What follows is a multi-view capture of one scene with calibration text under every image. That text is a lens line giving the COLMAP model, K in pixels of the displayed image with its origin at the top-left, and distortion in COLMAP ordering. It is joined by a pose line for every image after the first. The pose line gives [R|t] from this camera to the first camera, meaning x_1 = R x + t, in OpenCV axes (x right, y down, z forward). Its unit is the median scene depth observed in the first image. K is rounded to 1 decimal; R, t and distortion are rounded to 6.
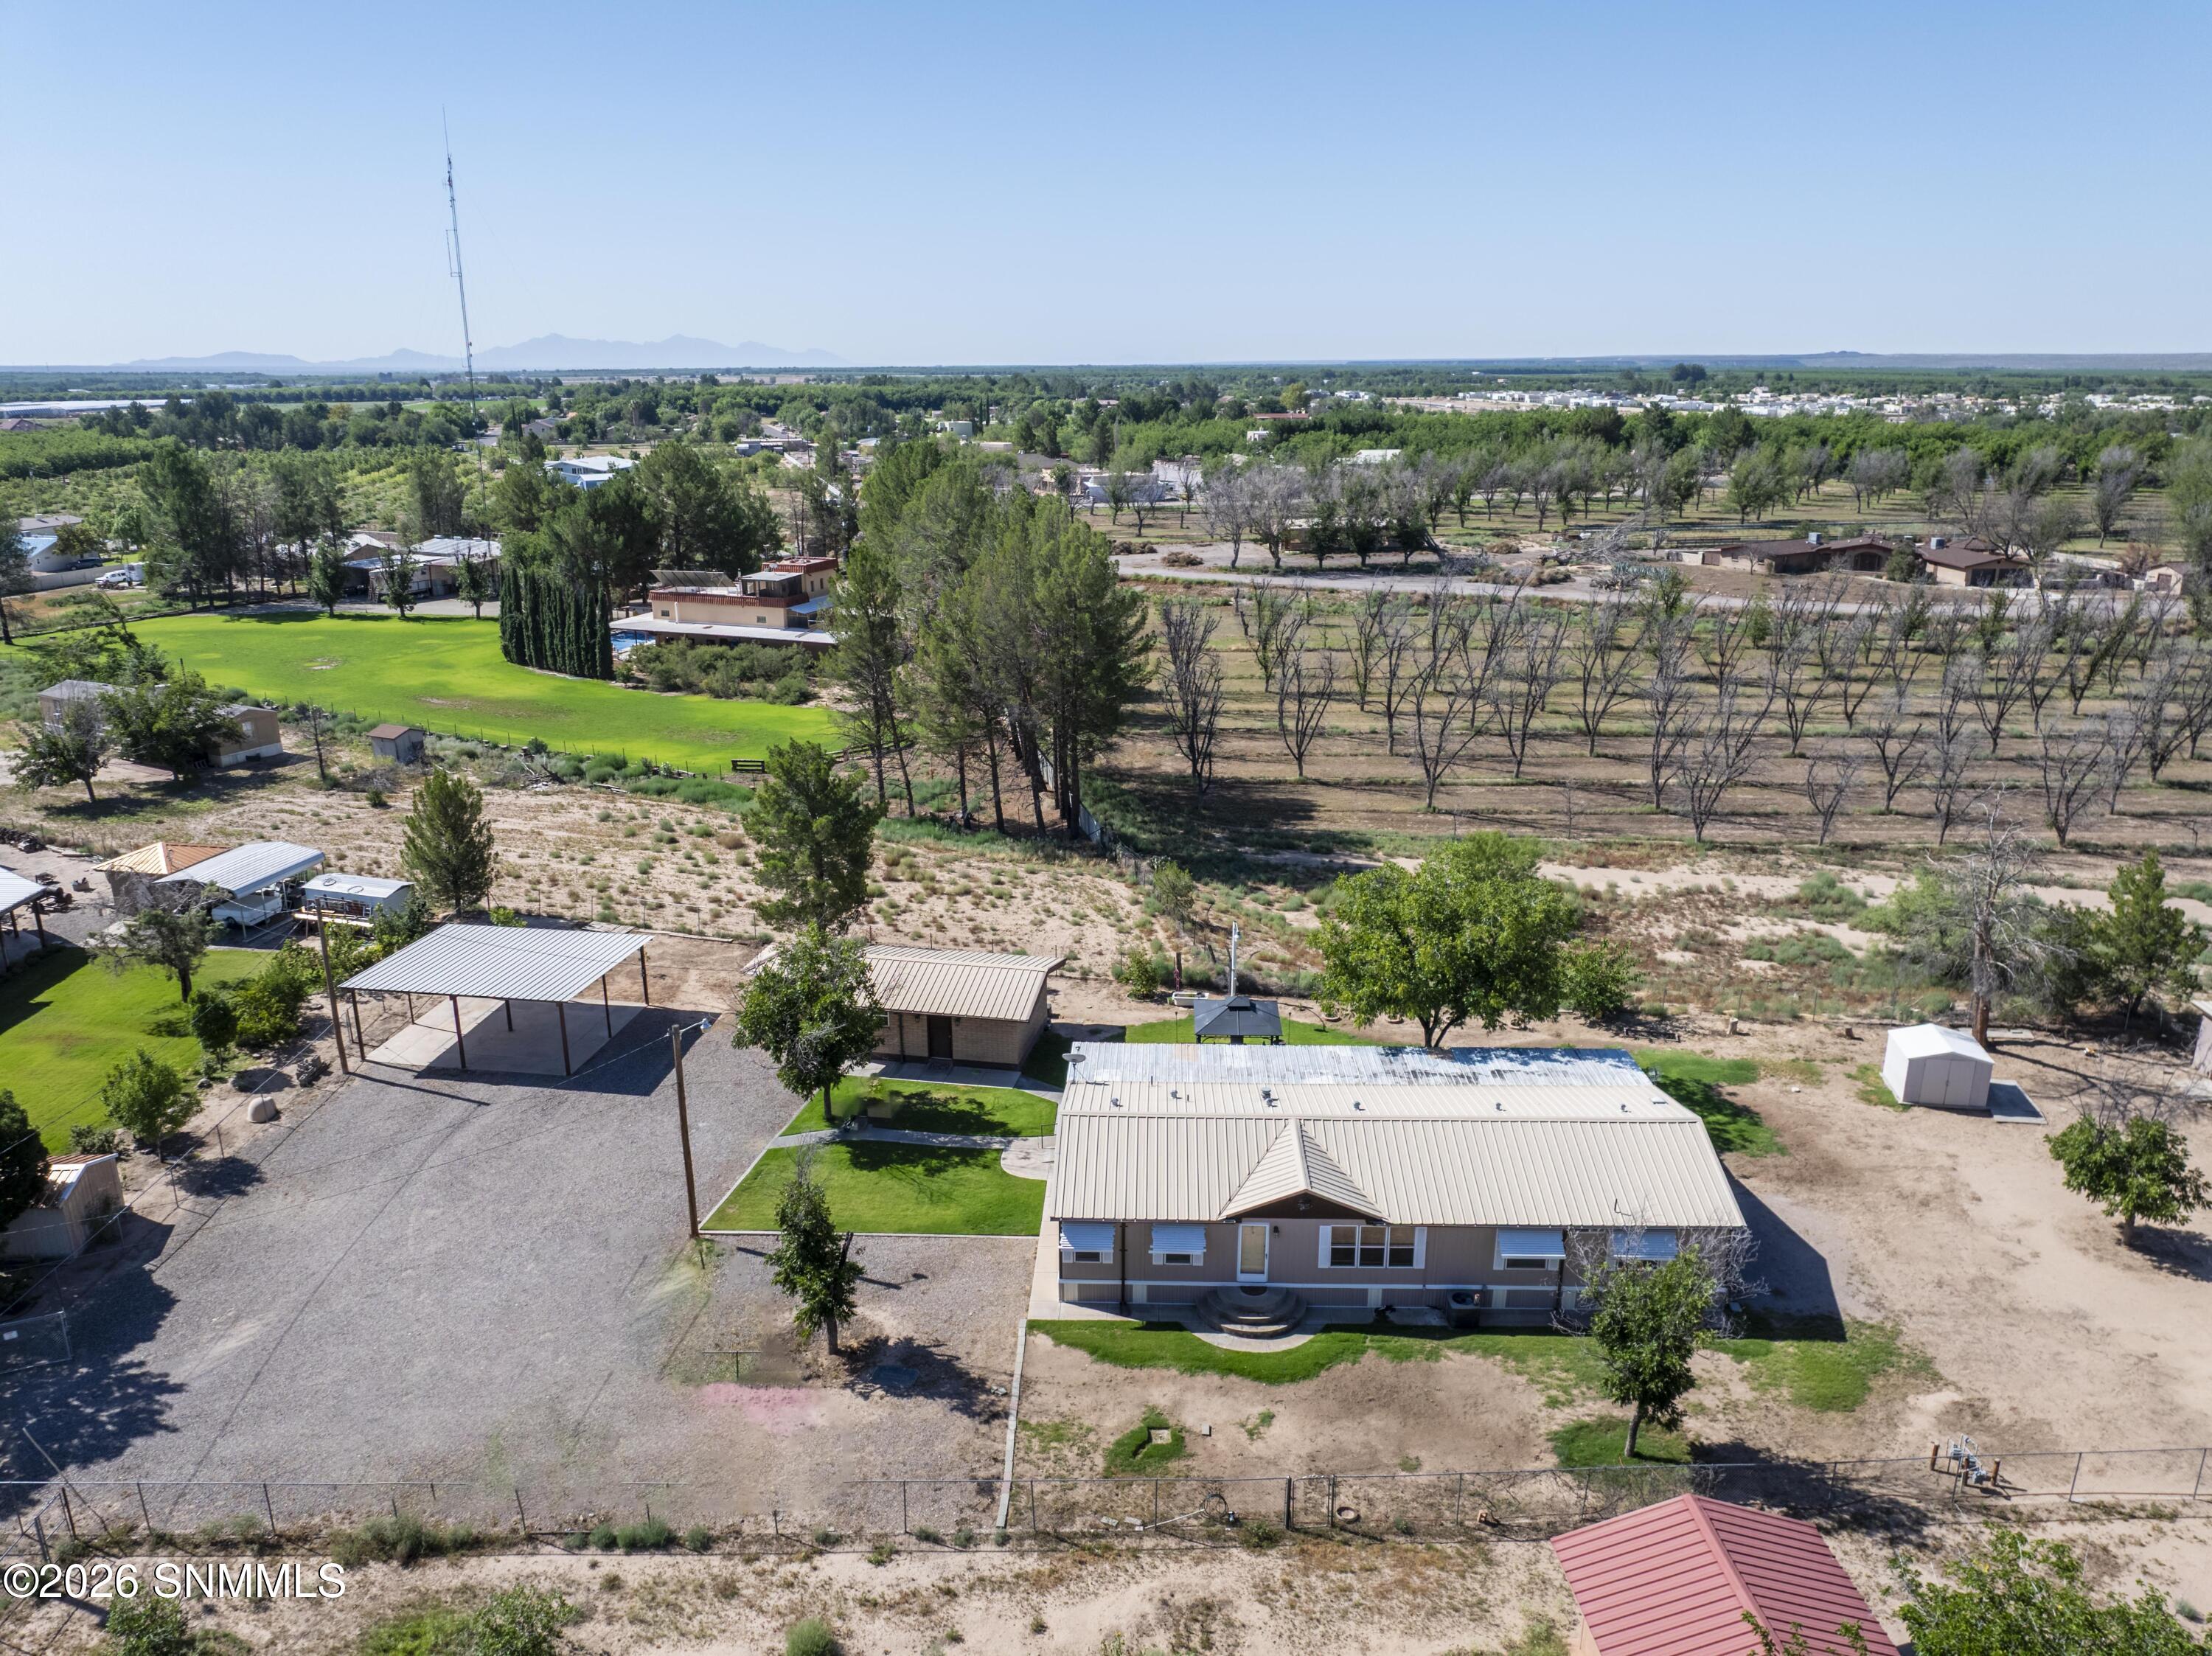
lens RADIAL K [[1553.2, 0, 1116.8], [0, 1553.2, 823.8], [0, 0, 1]] dist [-0.042030, 0.011501]
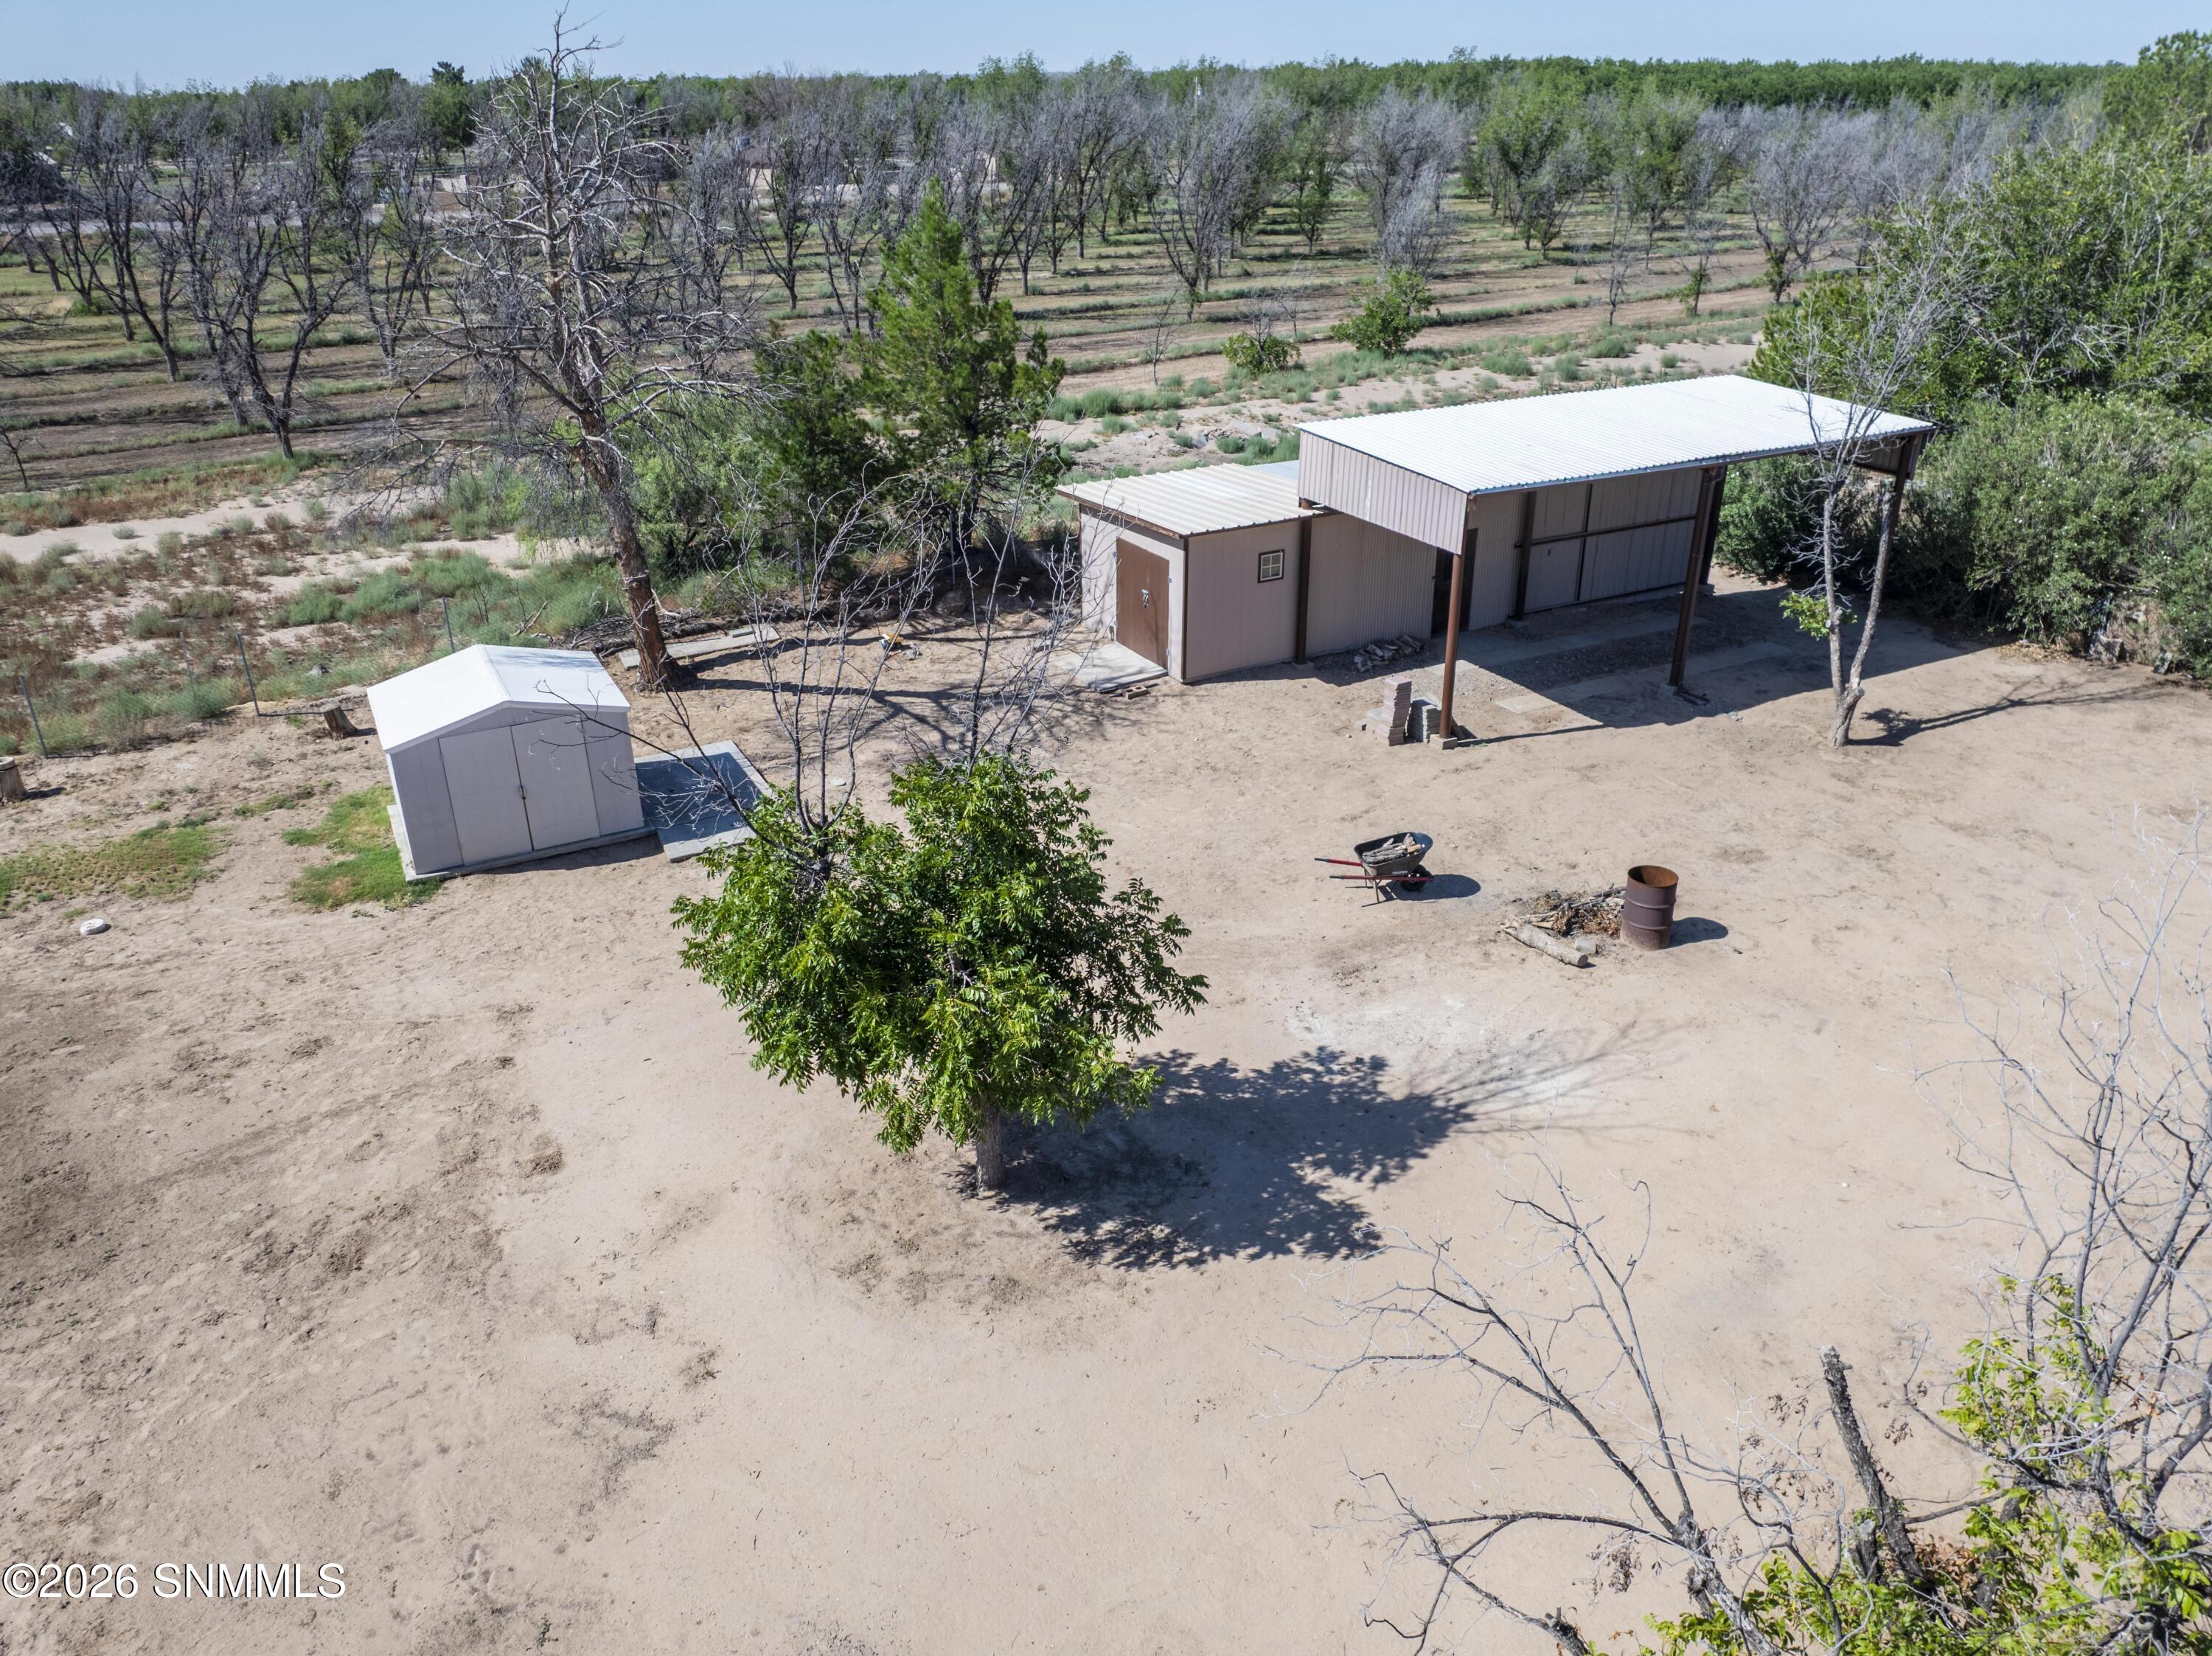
lens RADIAL K [[1553.2, 0, 1116.8], [0, 1553.2, 823.8], [0, 0, 1]] dist [-0.042030, 0.011501]
pose [[0.785742, -0.265439, 0.558705, 0.417190], [0.176685, 0.961925, 0.208525, 0.117085], [-0.592784, -0.065132, 0.802724, 0.586675]]
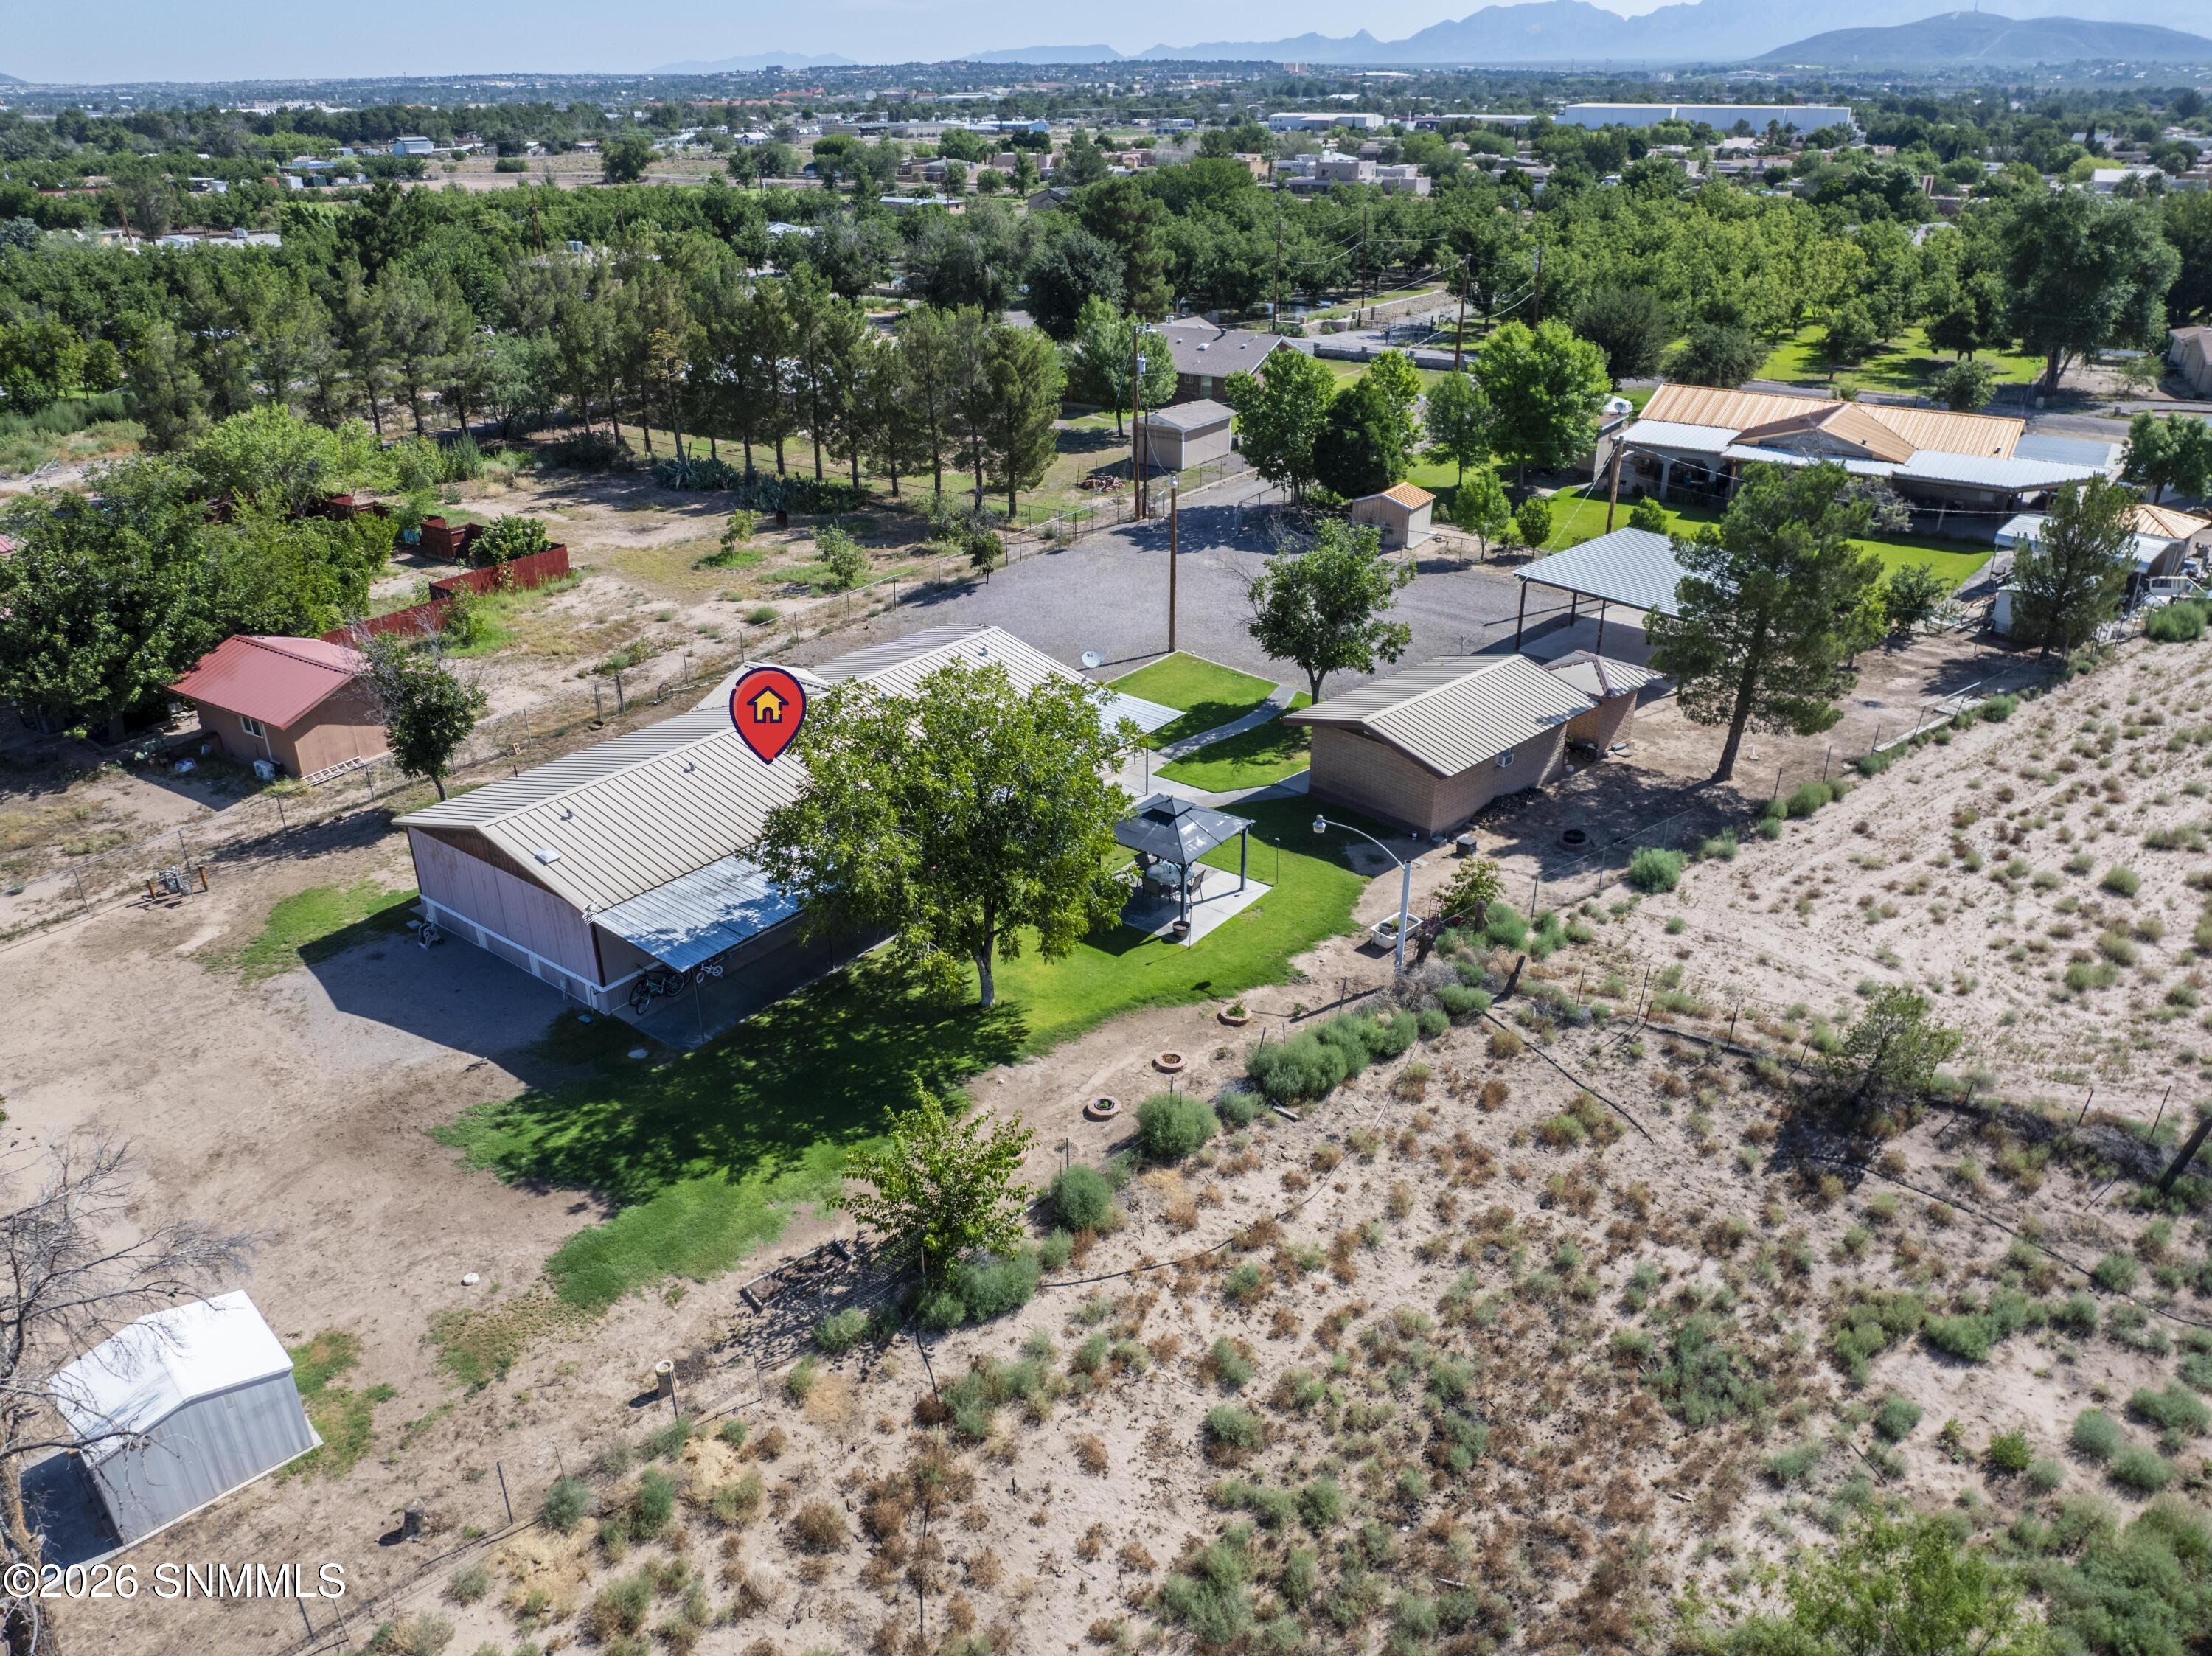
lens RADIAL K [[1558.2, 0, 1117.5], [0, 1558.2, 826.7], [0, 0, 1]] dist [-0.058747, 0.033003]
pose [[-0.577729, 0.354448, -0.735253, 0.611165], [-0.230829, 0.793073, 0.563696, -0.271774], [0.782910, 0.495381, -0.376364, 1.228779]]
